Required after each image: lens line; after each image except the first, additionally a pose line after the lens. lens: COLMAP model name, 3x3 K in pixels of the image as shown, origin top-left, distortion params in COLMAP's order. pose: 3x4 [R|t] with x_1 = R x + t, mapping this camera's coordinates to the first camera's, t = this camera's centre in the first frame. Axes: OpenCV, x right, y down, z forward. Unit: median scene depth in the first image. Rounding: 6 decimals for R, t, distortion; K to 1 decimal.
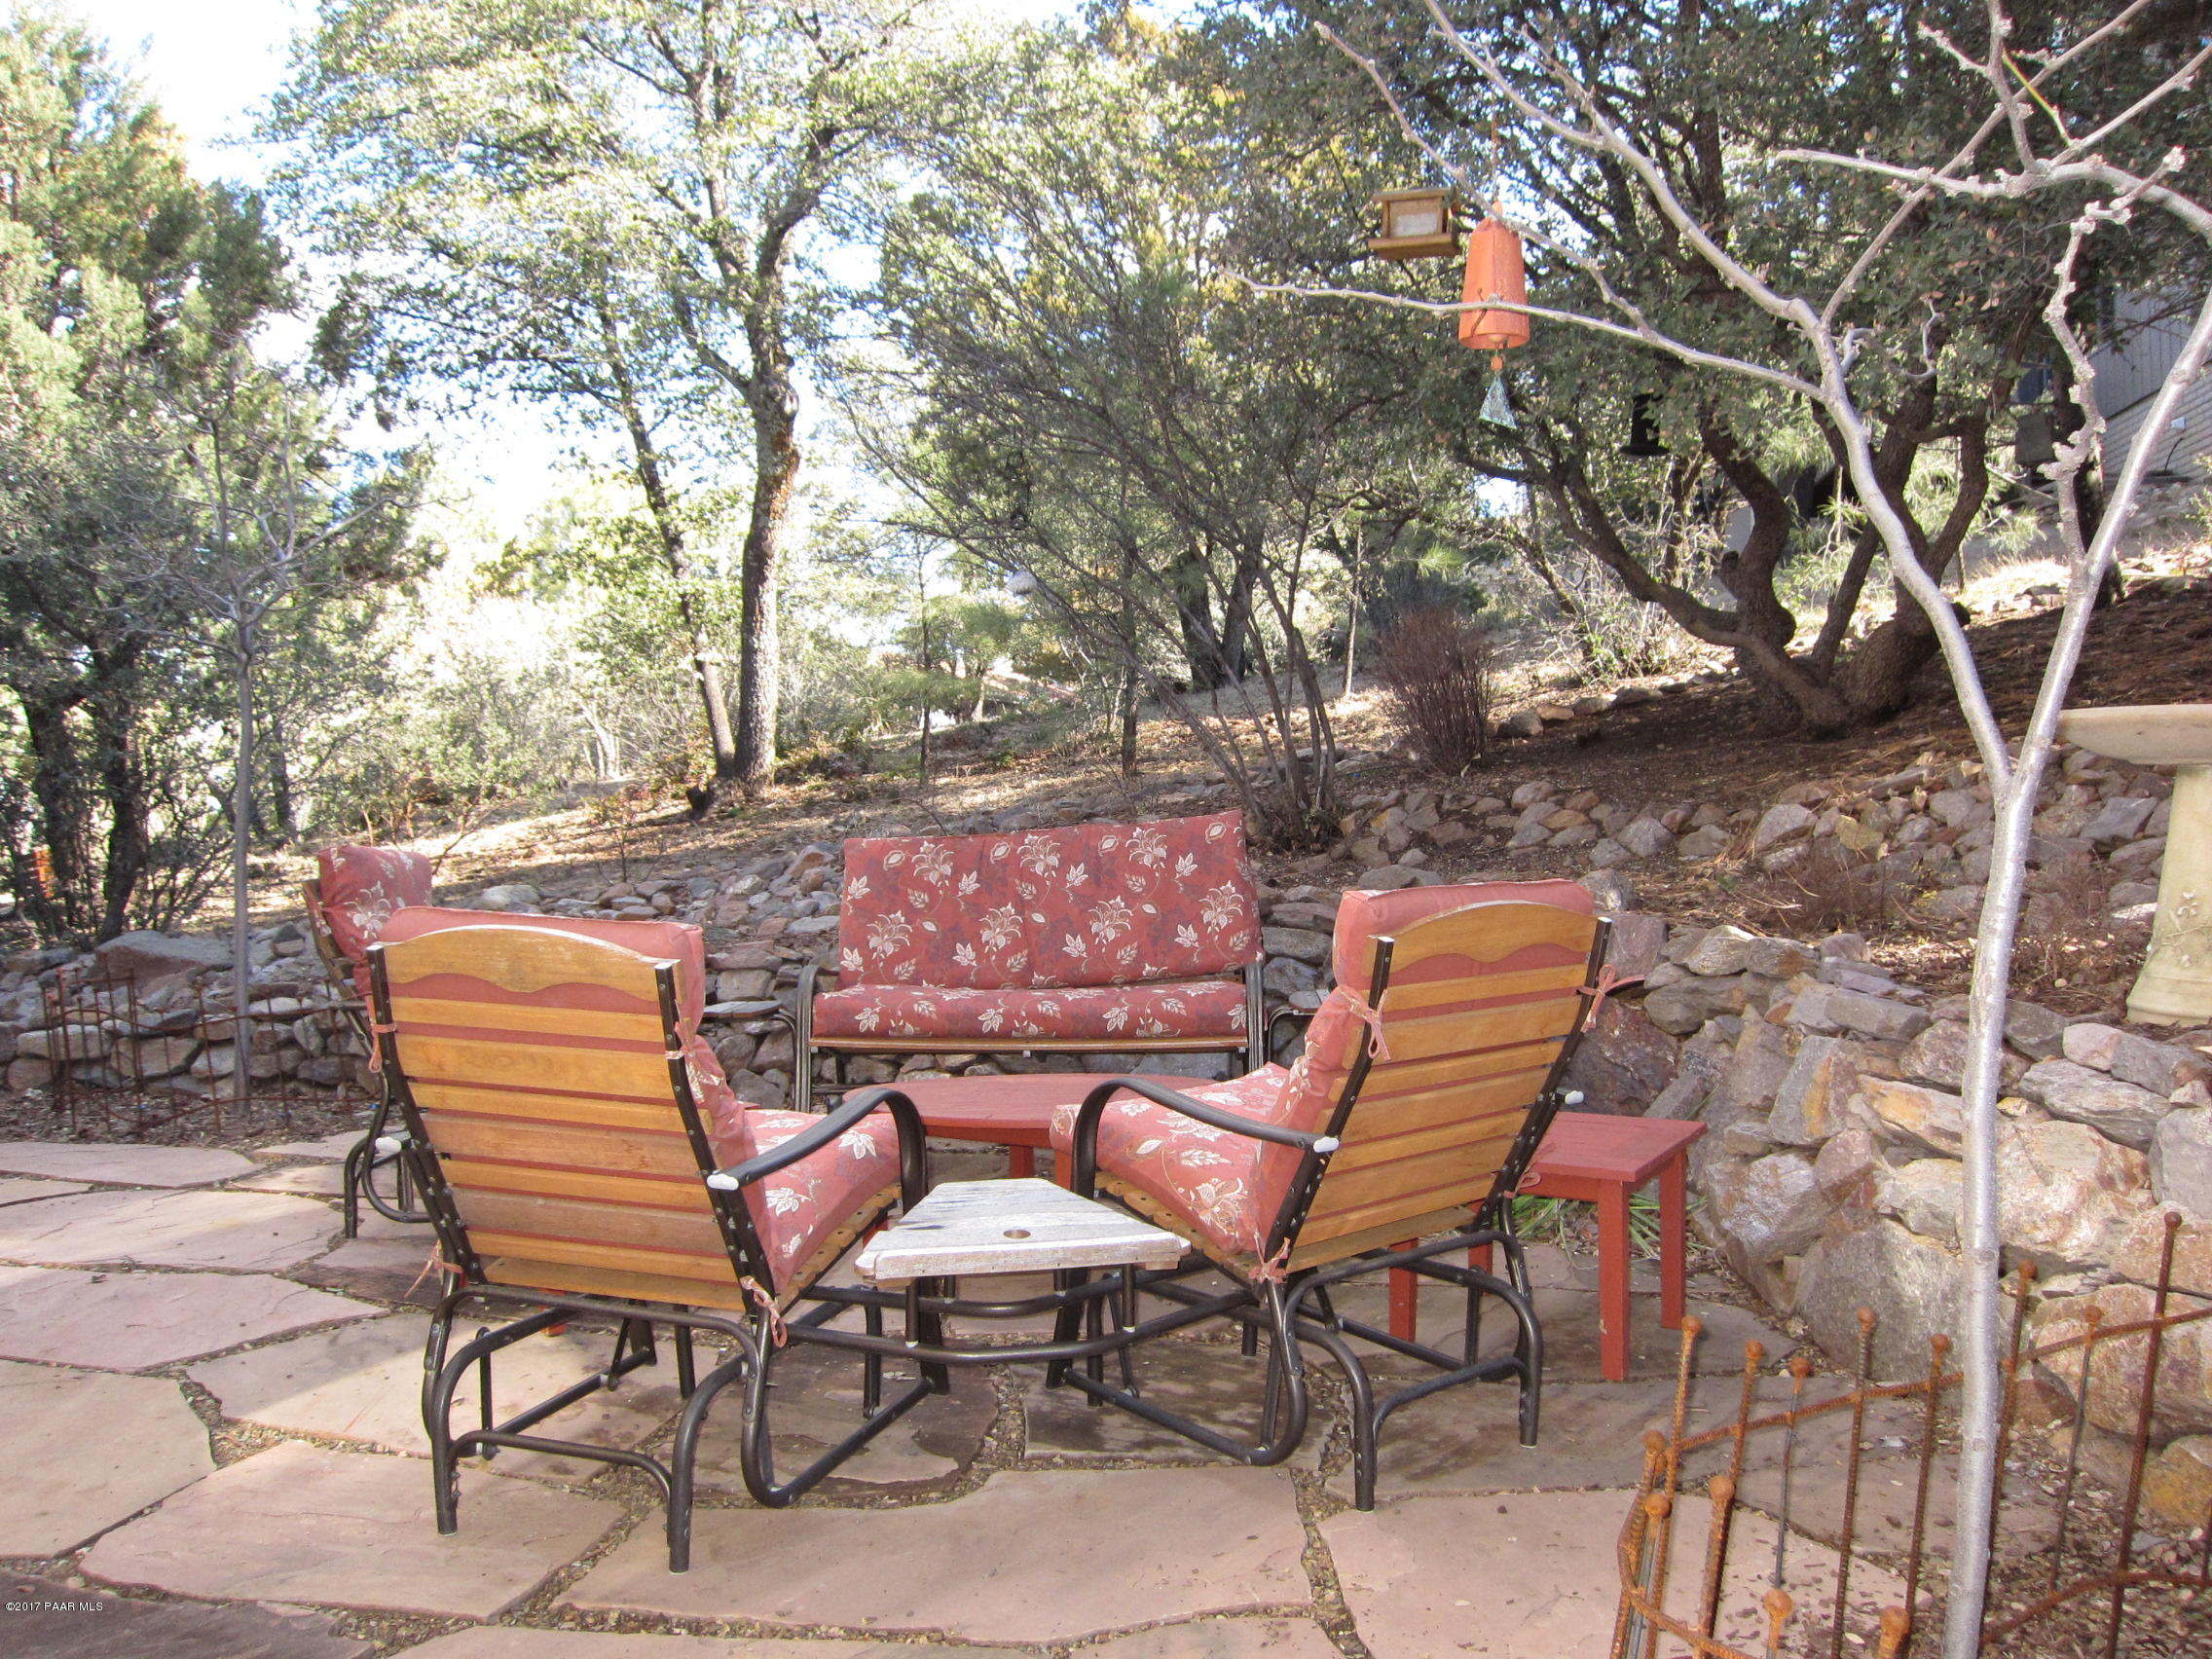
lens RADIAL K [[1831.3, 0, 1106.0], [0, 1831.3, 829.5], [0, 0, 1]] dist [-0.056193, 0.027380]
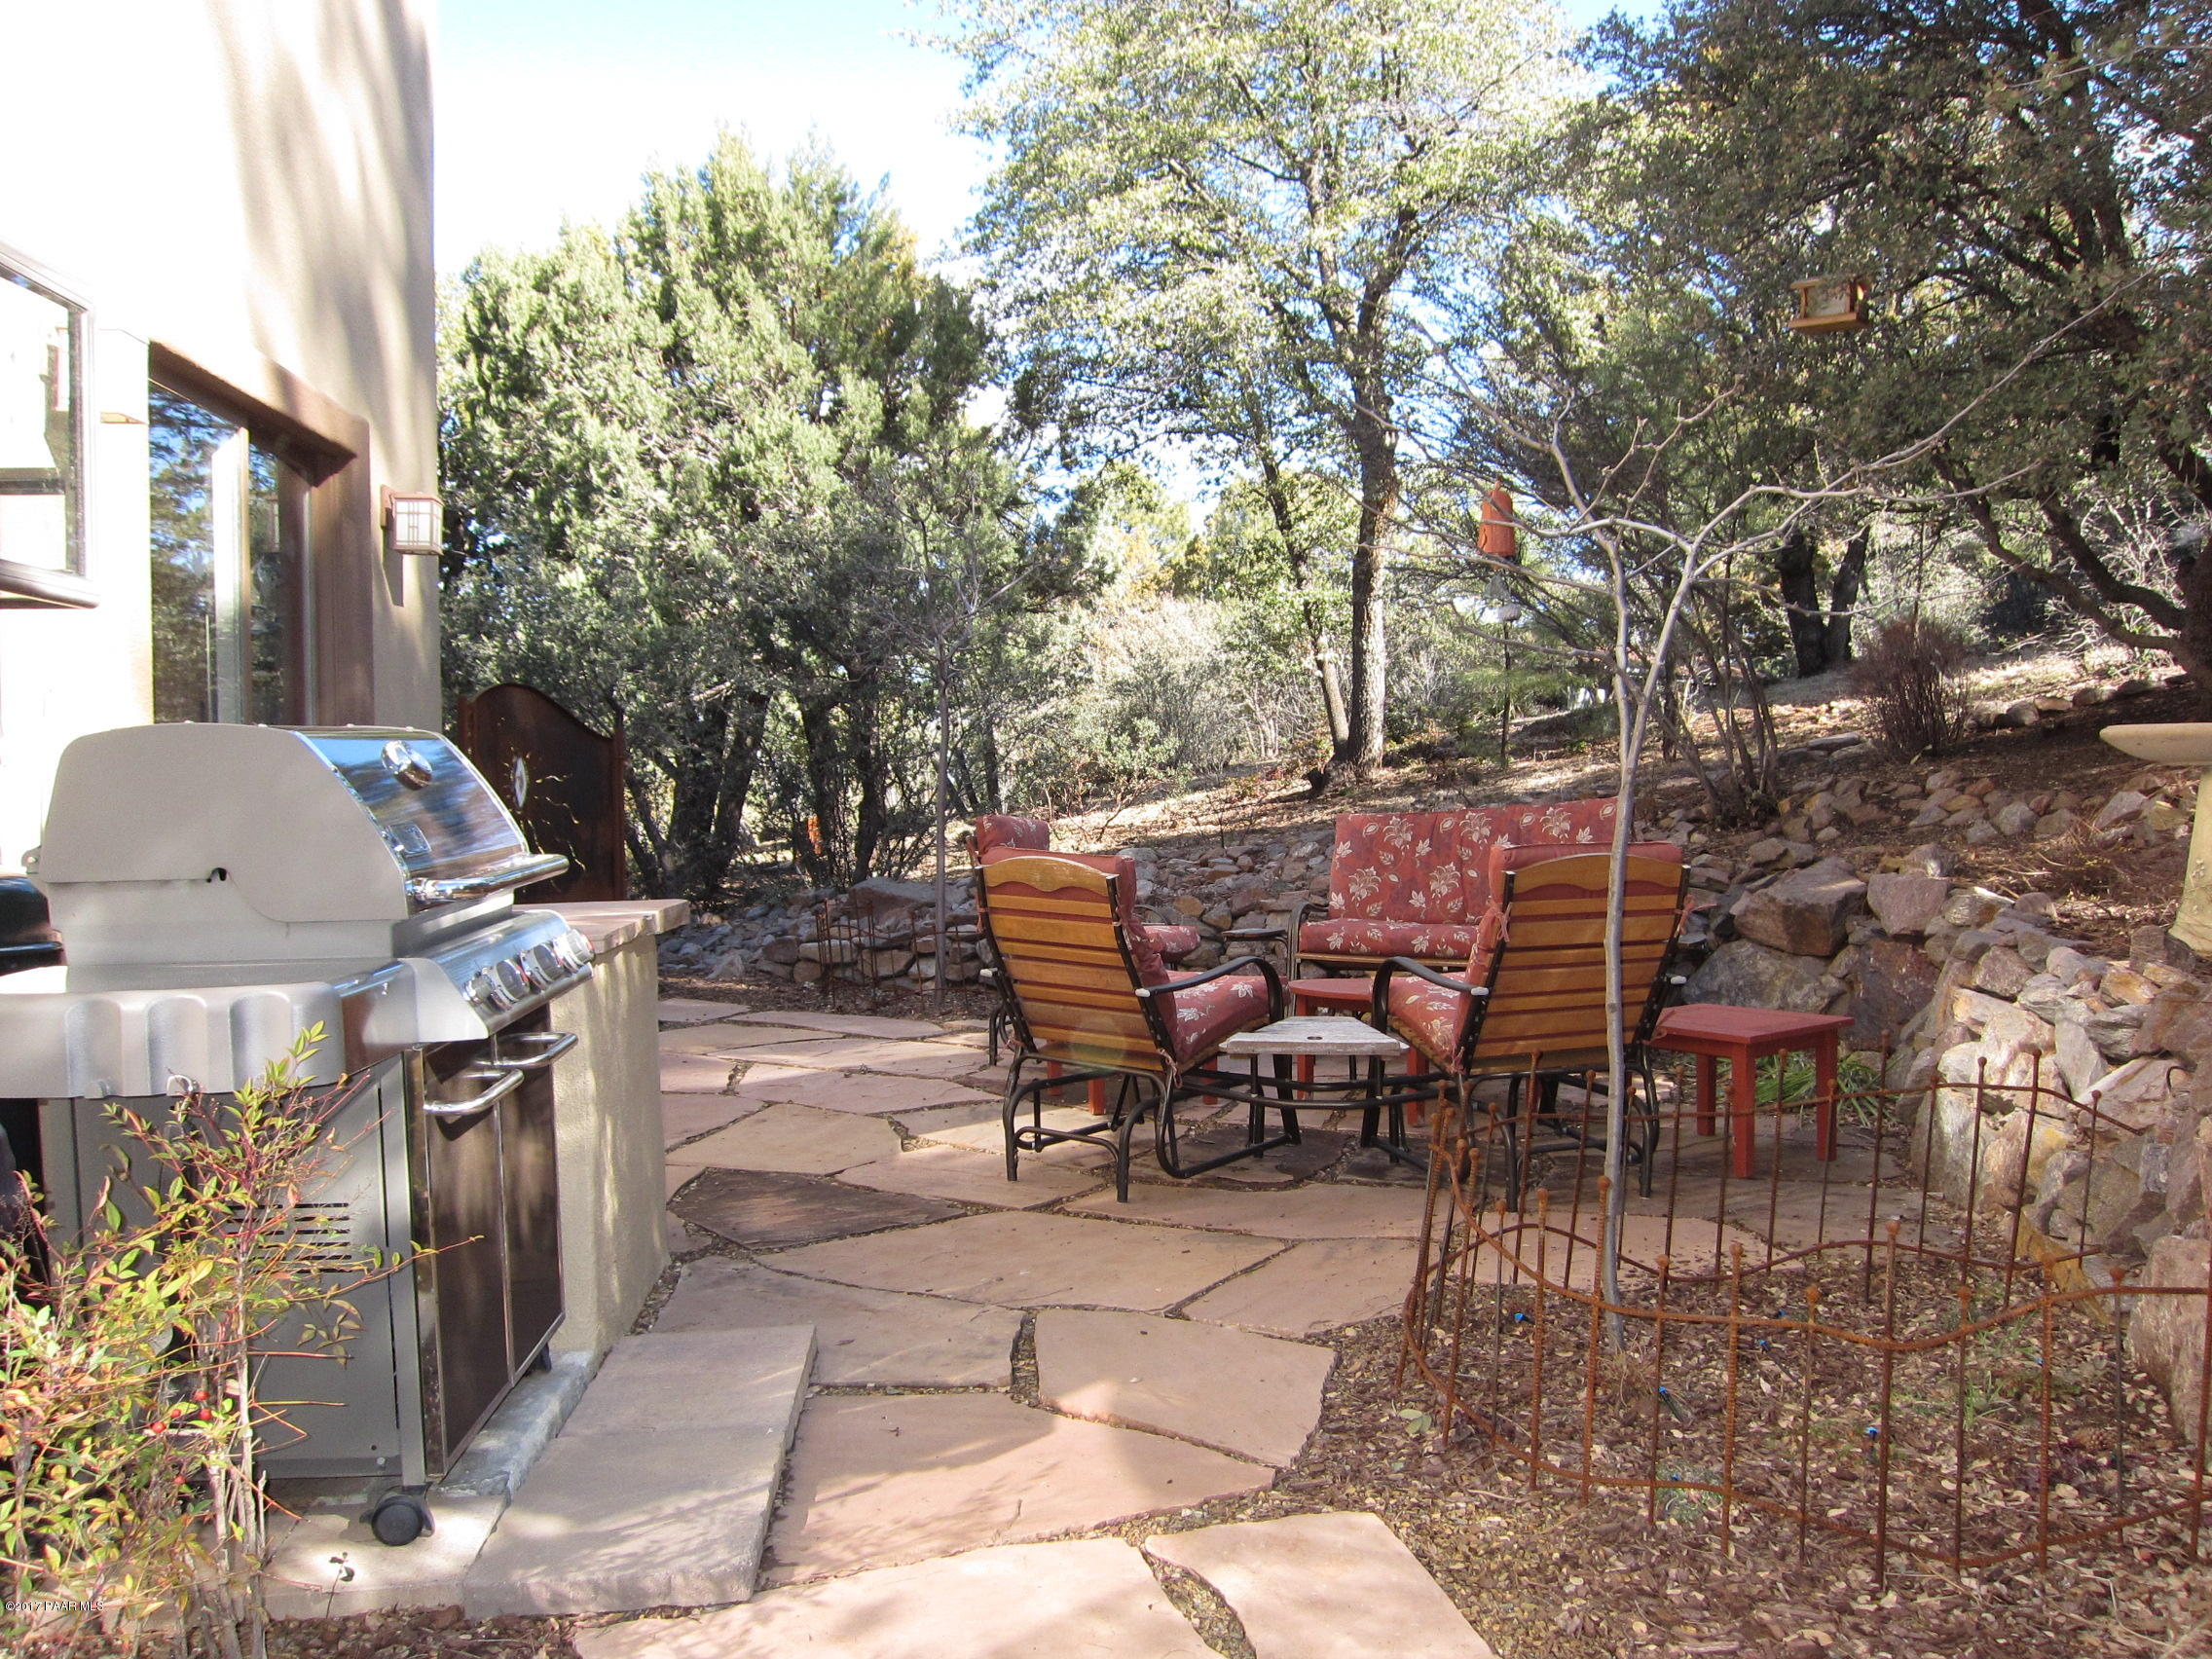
lens RADIAL K [[1768.4, 0, 1106.0], [0, 1768.4, 829.5], [0, 0, 1]] dist [-0.001466, -0.000527]
pose [[0.933432, 0.011607, -0.358567, 0.063639], [-0.006846, 0.999871, 0.014543, -0.000514], [0.358689, -0.011120, 0.933391, -0.112882]]
